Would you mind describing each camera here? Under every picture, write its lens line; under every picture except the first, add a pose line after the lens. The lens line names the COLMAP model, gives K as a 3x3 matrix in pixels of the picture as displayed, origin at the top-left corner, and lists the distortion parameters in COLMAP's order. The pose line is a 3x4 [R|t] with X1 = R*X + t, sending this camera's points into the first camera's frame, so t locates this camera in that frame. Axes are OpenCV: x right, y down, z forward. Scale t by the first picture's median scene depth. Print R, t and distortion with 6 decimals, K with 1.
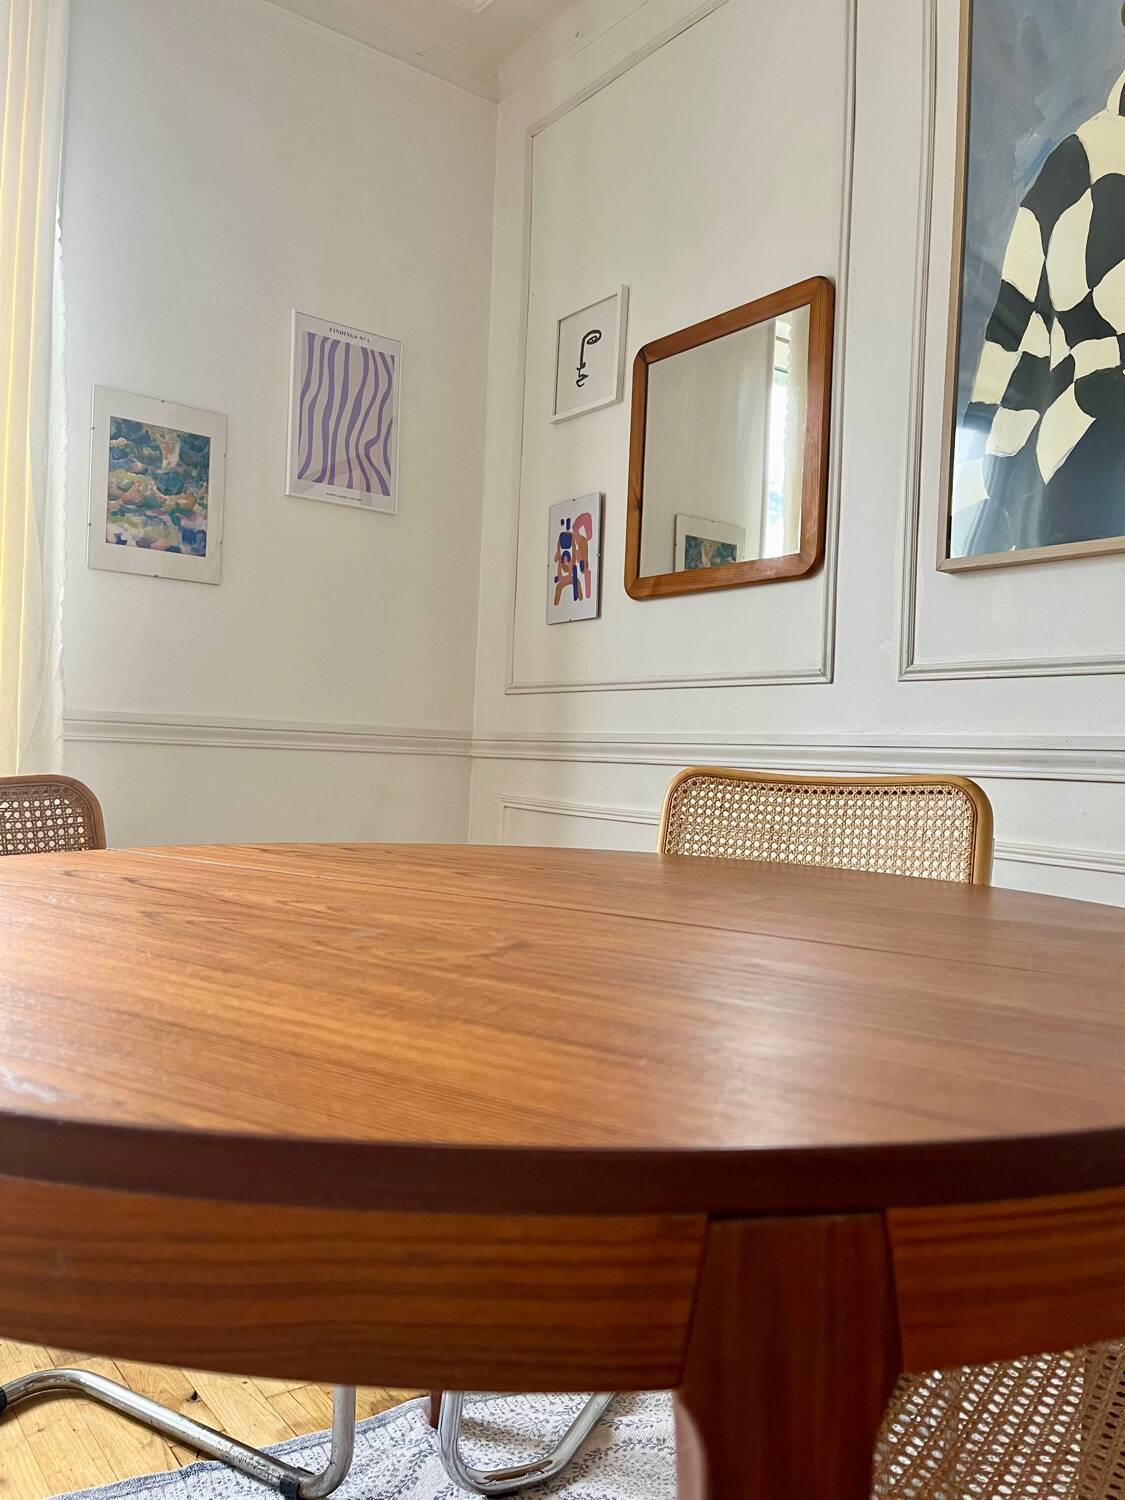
lens RADIAL K [[1129.8, 0, 563.3], [0, 1129.8, 750.3], [0, 0, 1]] dist [0.068211, -0.097708]
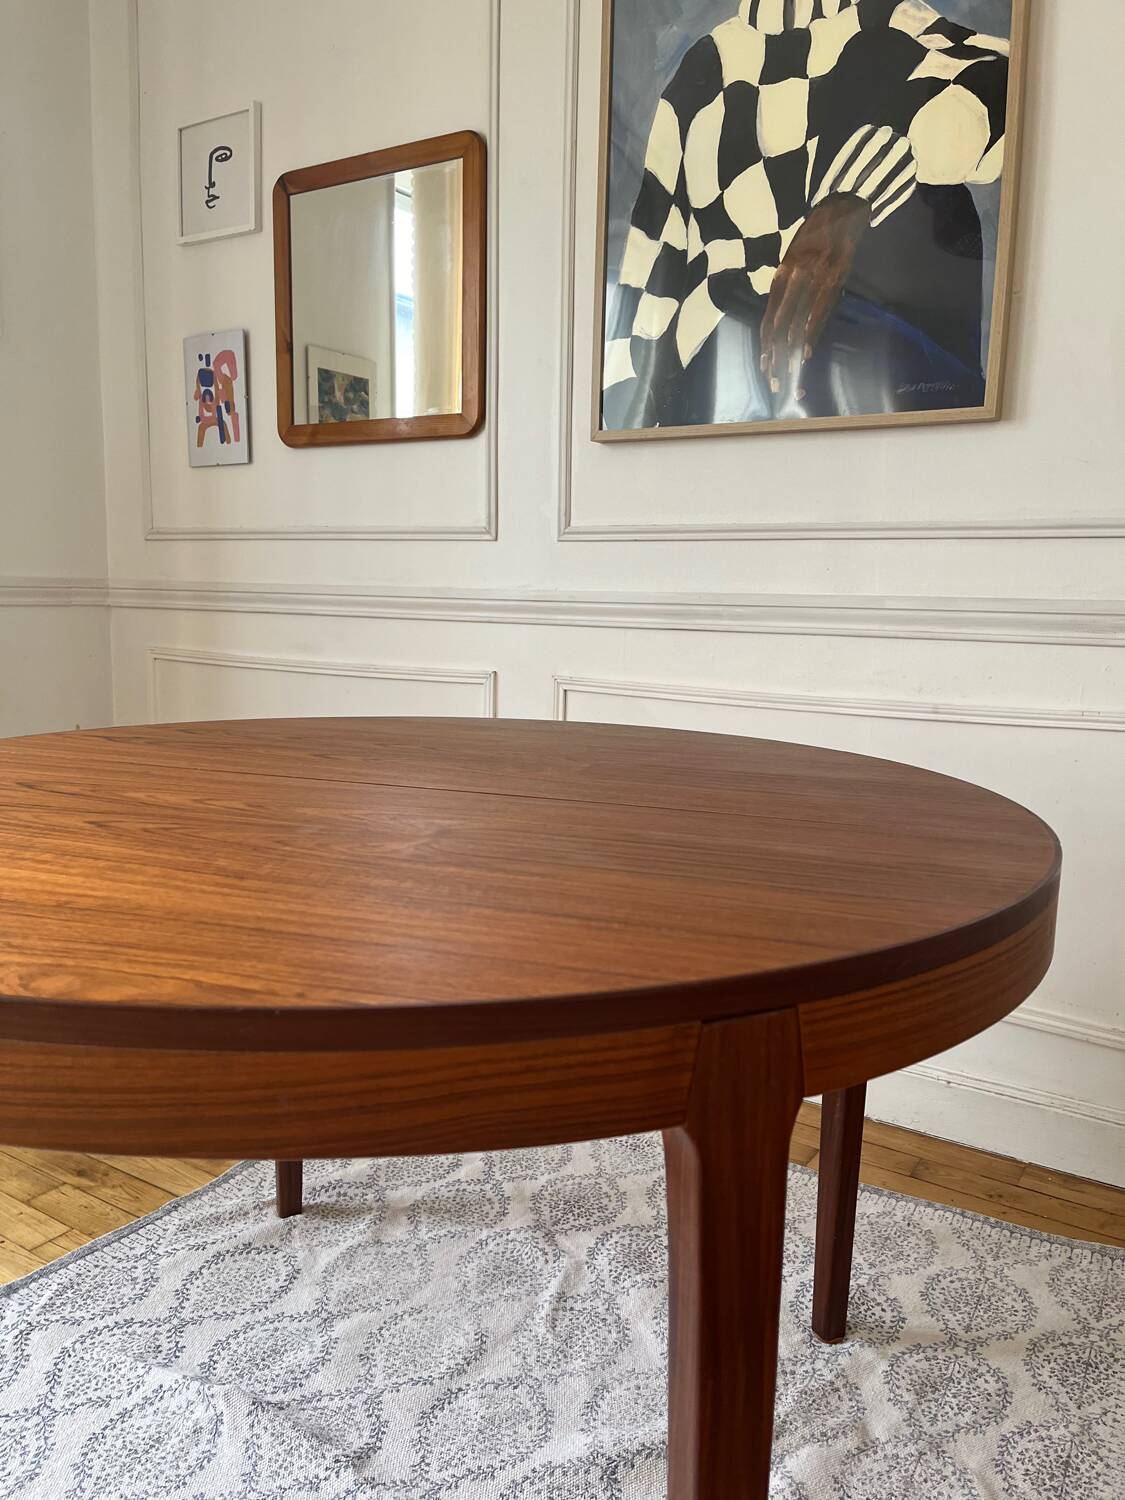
lens RADIAL K [[1129.8, 0, 560.3], [0, 1129.8, 761.1], [0, 0, 1]] dist [0.068211, -0.097708]
pose [[0.936796, -0.073284, 0.342116, -0.108451], [0.014260, 0.985003, 0.171947, -0.042561], [-0.349587, -0.156200, 0.923791, -0.069654]]
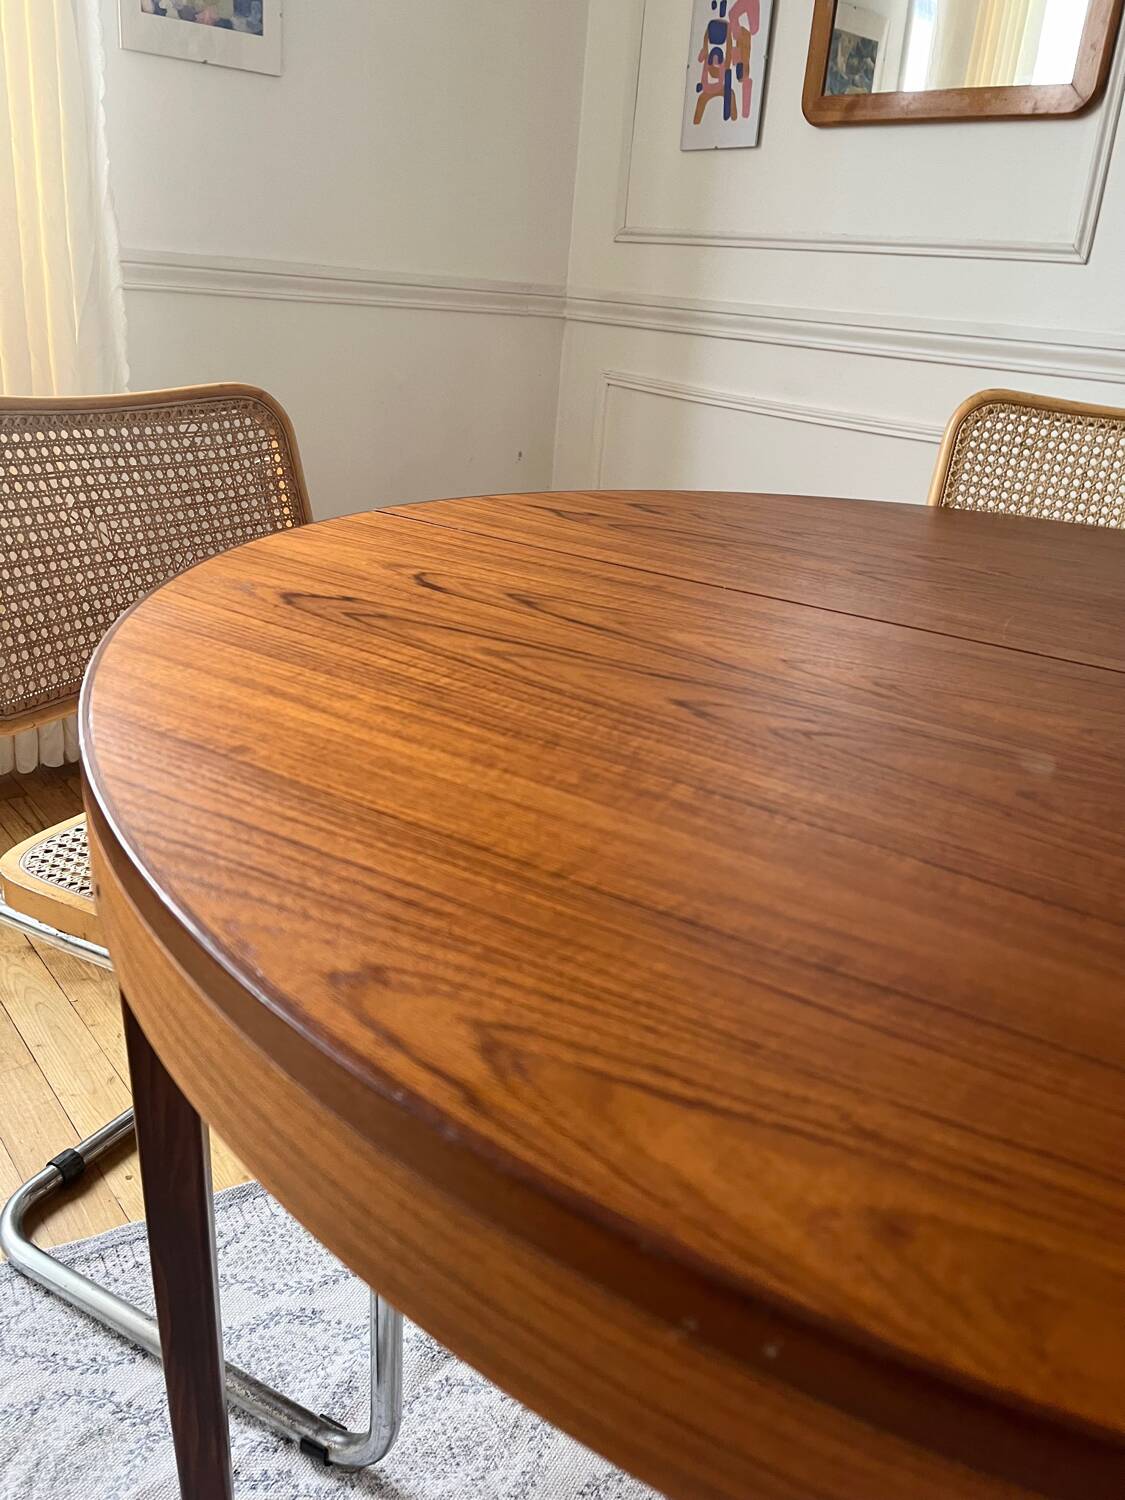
lens RADIAL K [[1129.8, 0, 567.0], [0, 1129.8, 744.1], [0, 0, 1]] dist [0.068211, -0.097708]
pose [[0.998125, 0.019089, 0.058157, -0.209991], [-0.040083, 0.921903, 0.385343, -0.049599], [-0.046260, -0.386951, 0.920939, 0.139147]]
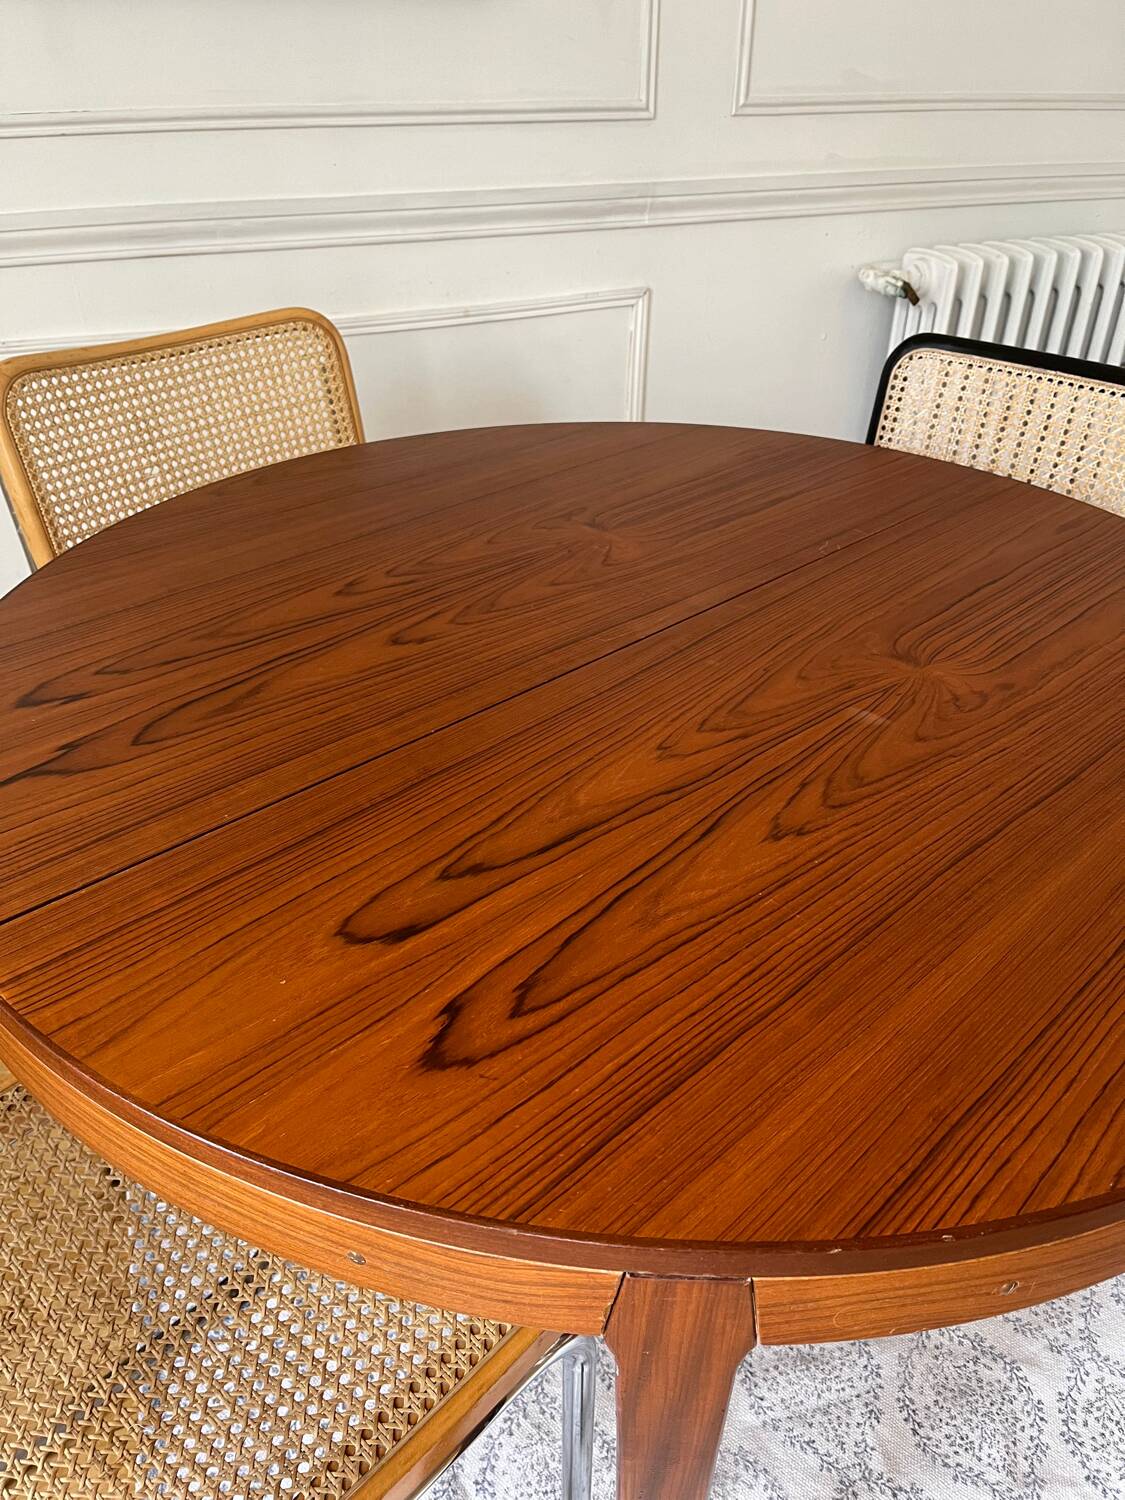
lens RADIAL K [[1129.8, 0, 576.9], [0, 1129.8, 753.3], [0, 0, 1]] dist [0.068211, -0.097708]
pose [[0.212199, -0.569377, 0.794218, -0.473632], [-0.014871, 0.810751, 0.585203, -0.193593], [-0.977113, -0.135990, 0.163573, 0.443759]]
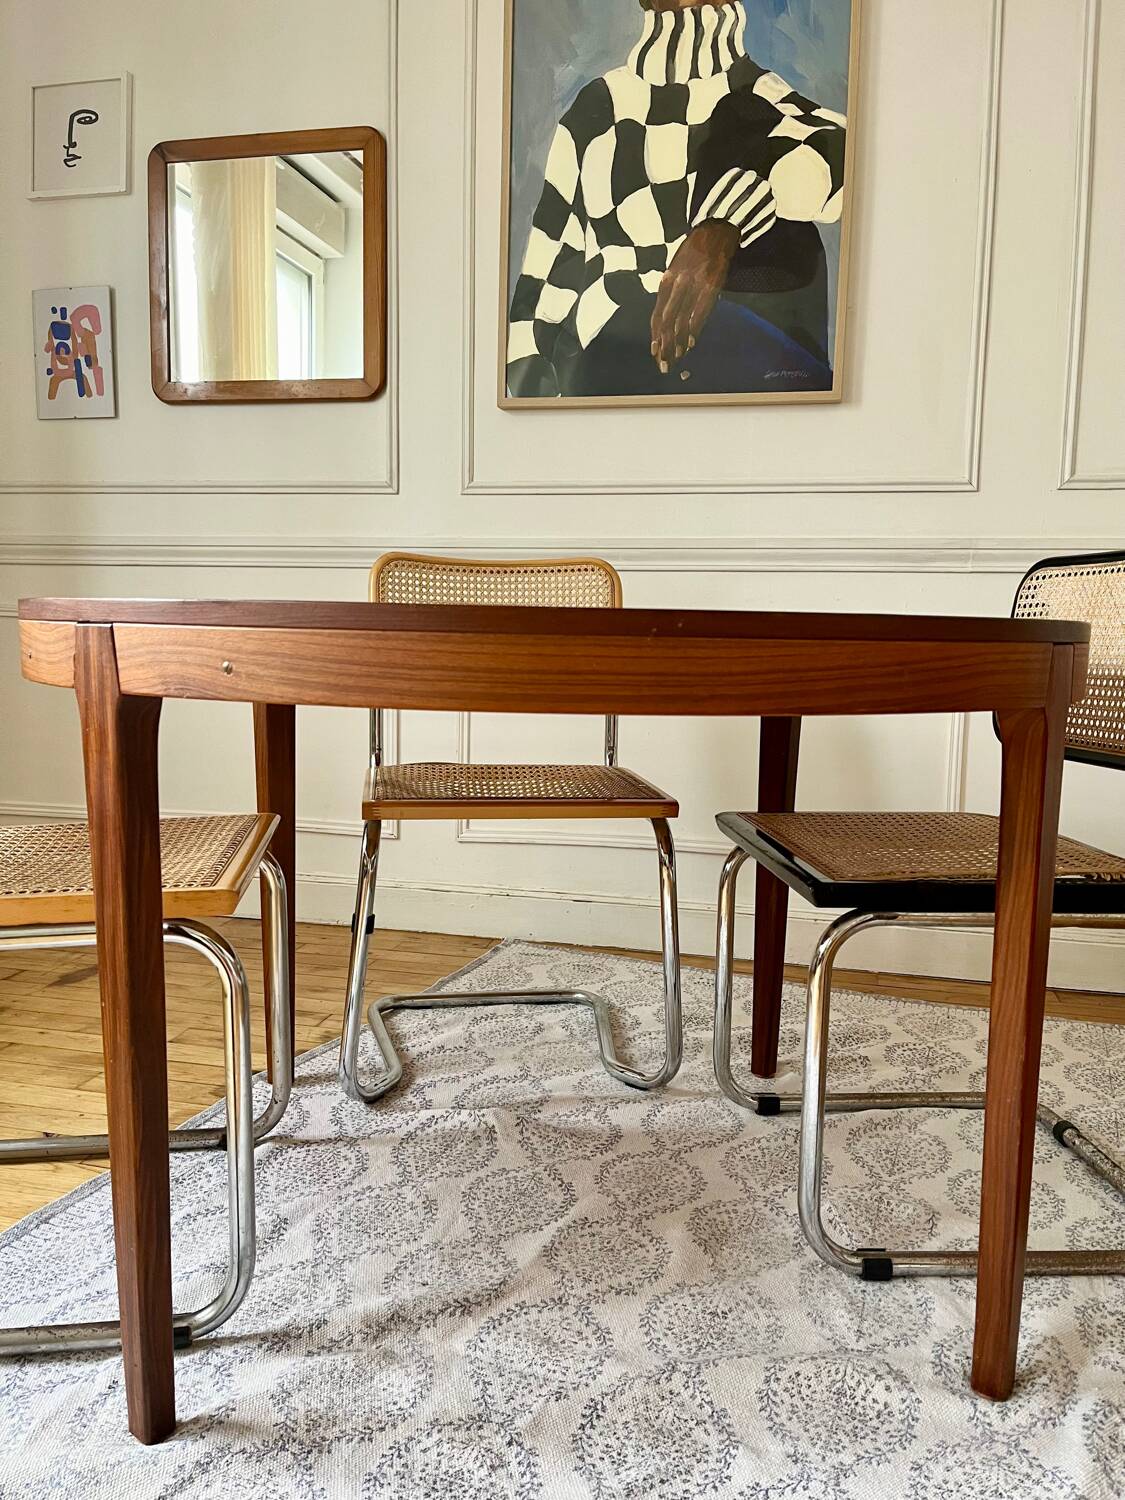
lens RADIAL K [[1129.8, 0, 571.4], [0, 1129.8, 752.0], [0, 0, 1]] dist [0.068211, -0.097708]
pose [[0.763641, -0.092851, 0.638929, -0.486656], [0.004153, 0.990291, 0.138948, 0.052694], [-0.645627, -0.103453, 0.756613, -0.068860]]
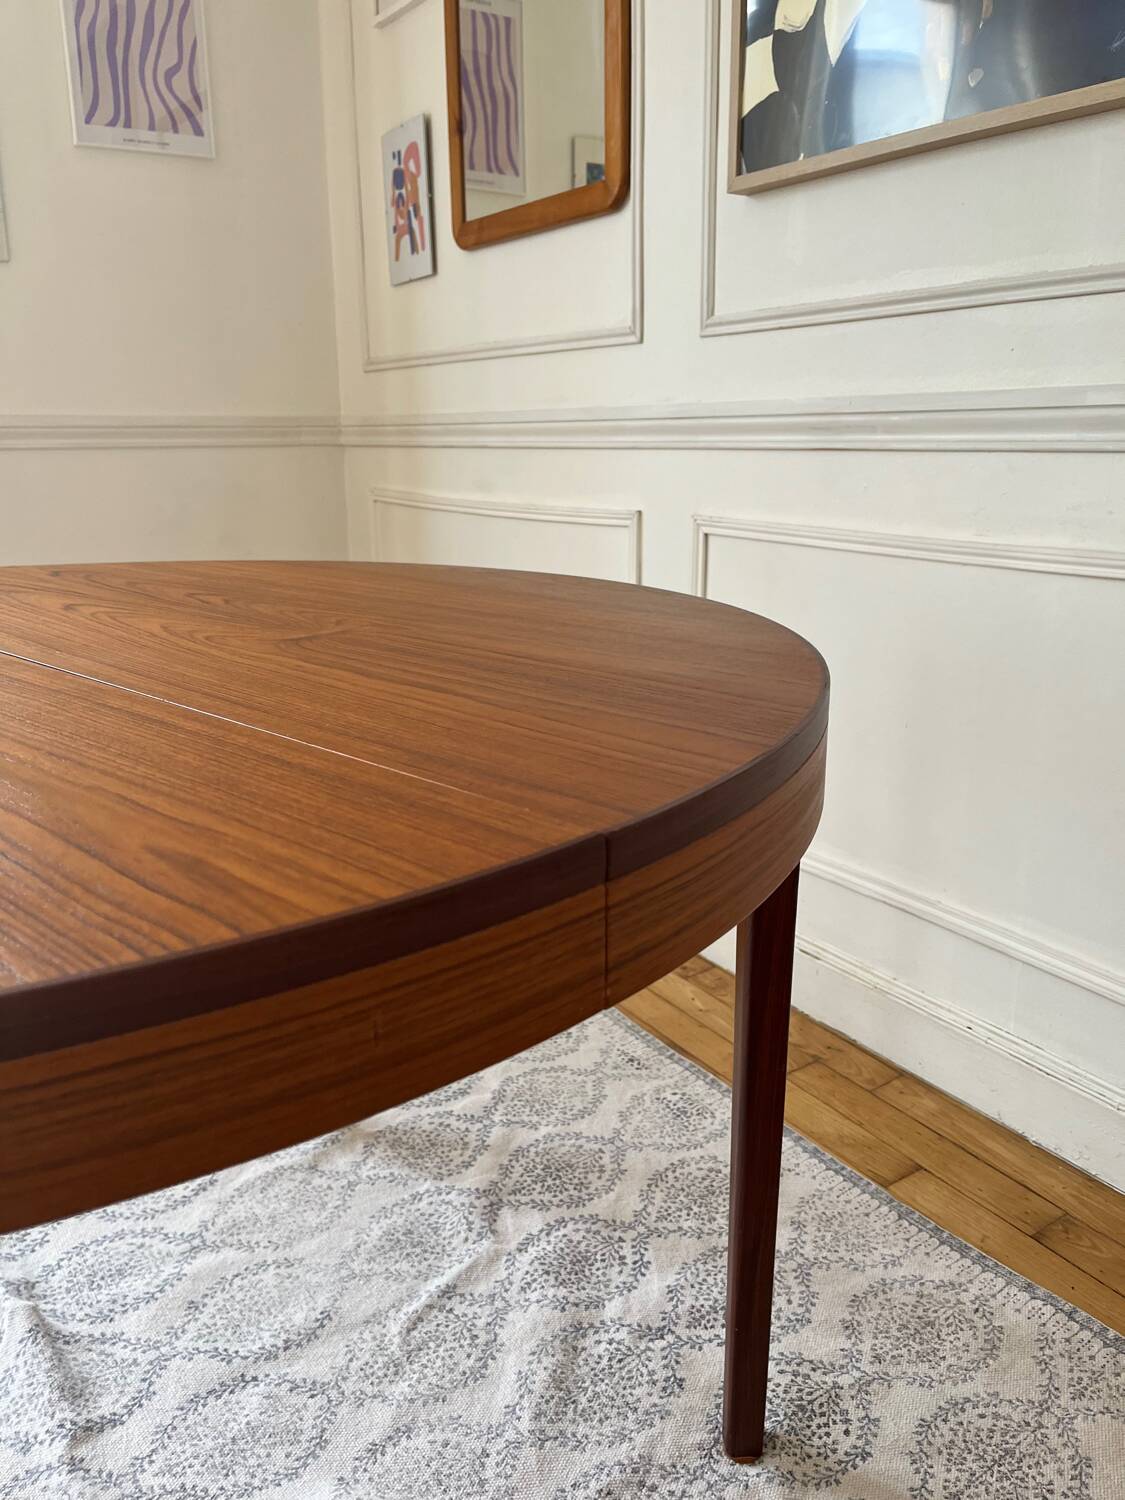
lens RADIAL K [[1129.8, 0, 569.2], [0, 1129.8, 755.3], [0, 0, 1]] dist [0.068211, -0.097708]
pose [[0.997283, -0.030903, -0.066871, 0.267903], [0.048403, 0.959186, 0.278603, -0.002118], [0.055532, -0.281083, 0.958075, 0.083489]]
